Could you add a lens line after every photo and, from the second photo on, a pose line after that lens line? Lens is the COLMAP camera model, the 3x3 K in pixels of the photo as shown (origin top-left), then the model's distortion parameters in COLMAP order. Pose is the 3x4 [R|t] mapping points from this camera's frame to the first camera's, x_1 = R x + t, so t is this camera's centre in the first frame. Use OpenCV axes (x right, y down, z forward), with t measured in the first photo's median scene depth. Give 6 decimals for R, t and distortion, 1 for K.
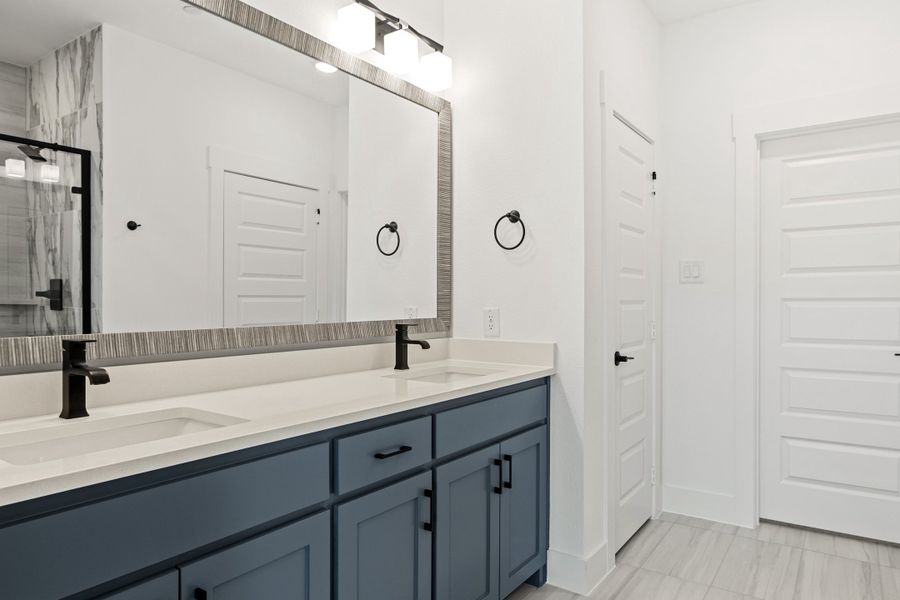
lens RADIAL K [[588.5, 0, 450.0], [0, 588.5, 300.0], [0, 0, 1]] dist [-0.007384, 0.008465]
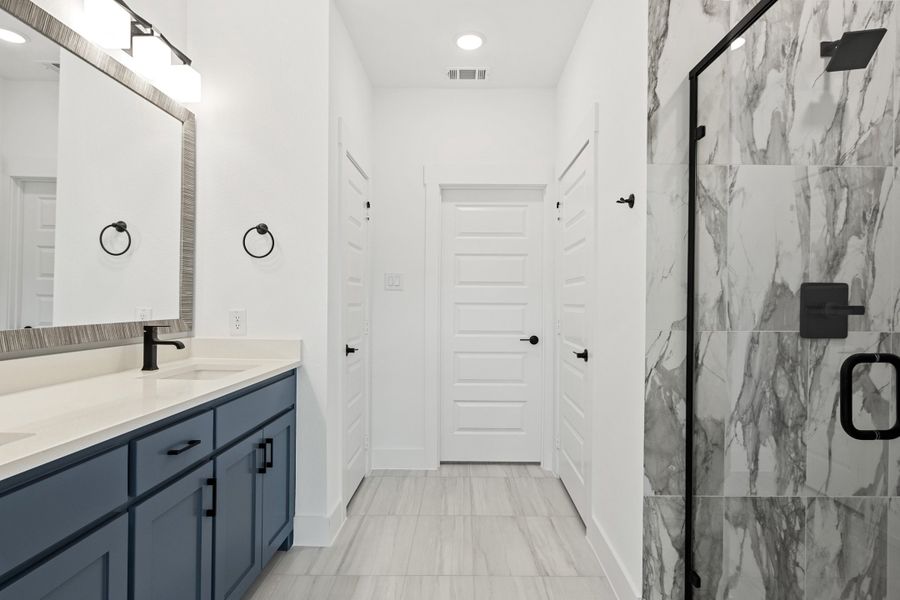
lens RADIAL K [[512.5, 0, 451.9], [0, 512.5, 296.0], [0, 0, 1]] dist [-0.004933, 0.003913]
pose [[0.831377, 0.014663, 0.555515, -0.140319], [-0.009830, 0.999883, -0.011681, -0.004620], [-0.555621, 0.004251, 0.831425, -0.021937]]
